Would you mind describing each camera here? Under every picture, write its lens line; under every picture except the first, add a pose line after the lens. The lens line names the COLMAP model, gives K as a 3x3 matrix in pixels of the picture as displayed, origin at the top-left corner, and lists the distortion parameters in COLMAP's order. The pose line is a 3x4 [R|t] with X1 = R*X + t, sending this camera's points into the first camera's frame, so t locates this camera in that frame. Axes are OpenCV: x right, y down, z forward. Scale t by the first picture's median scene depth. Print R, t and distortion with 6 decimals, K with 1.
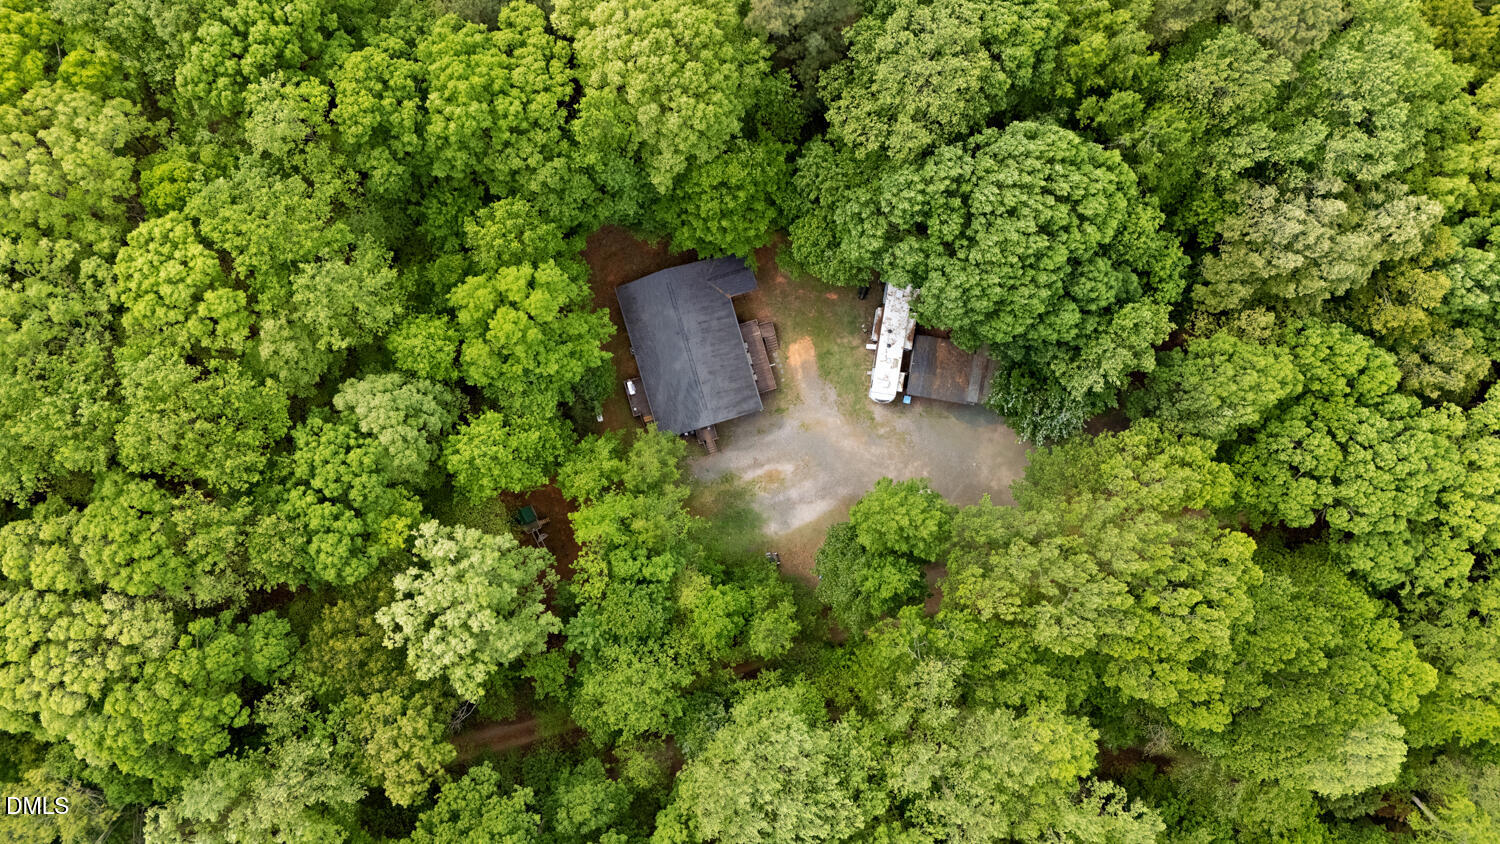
lens RADIAL K [[1126.4, 0, 746.6], [0, 1126.4, 421.3], [0, 0, 1]] dist [0.073629, -0.010923]
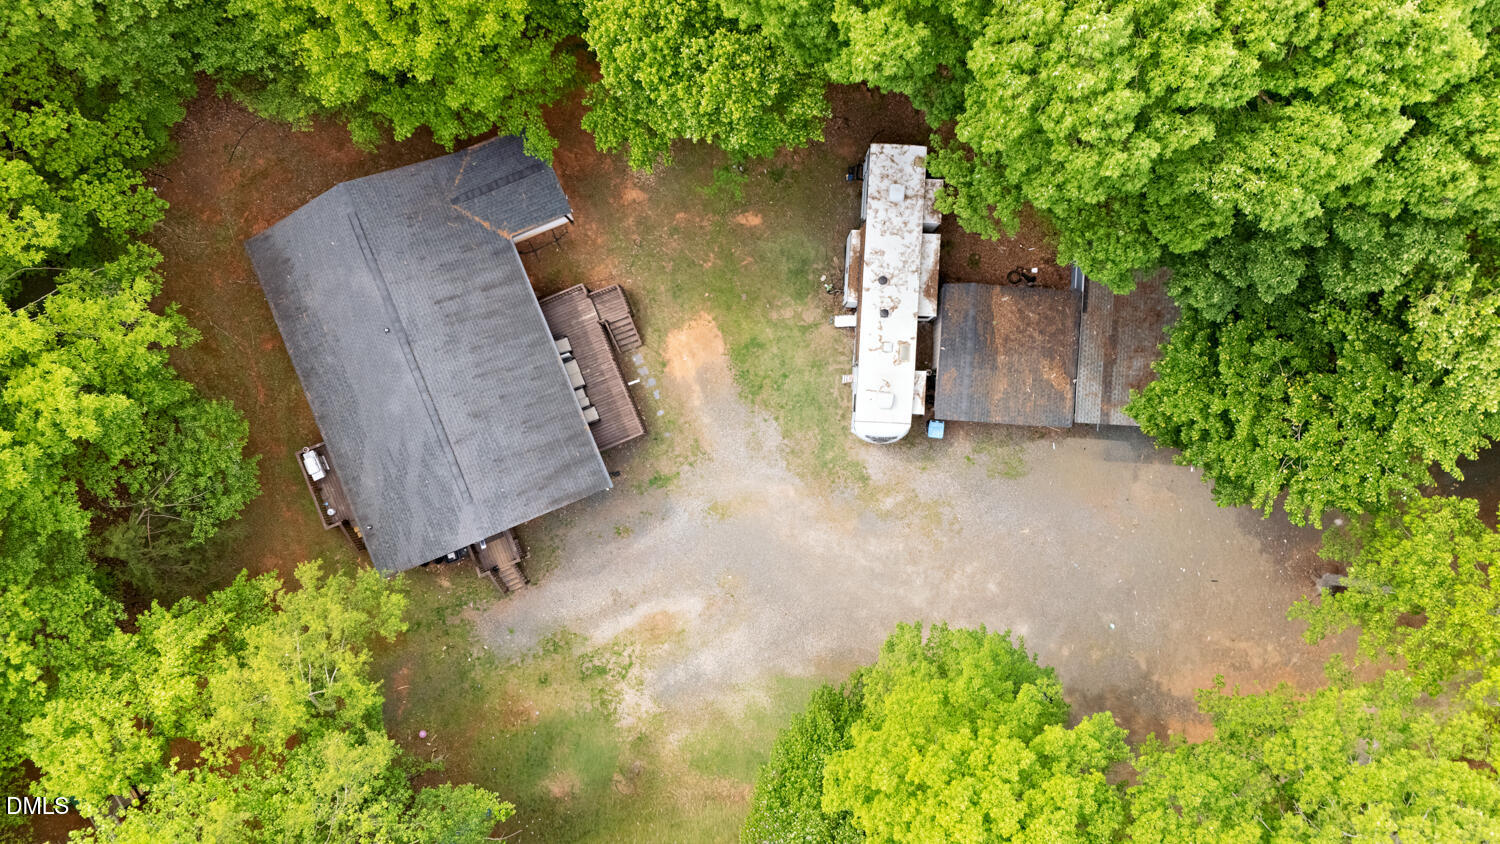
lens RADIAL K [[1126.4, 0, 753.1], [0, 1126.4, 420.3], [0, 0, 1]] dist [0.073629, -0.010923]
pose [[0.995014, -0.099105, 0.011214, 0.065098], [0.099260, 0.994960, -0.014204, -0.023947], [-0.009750, 0.015246, 0.999836, 0.553240]]
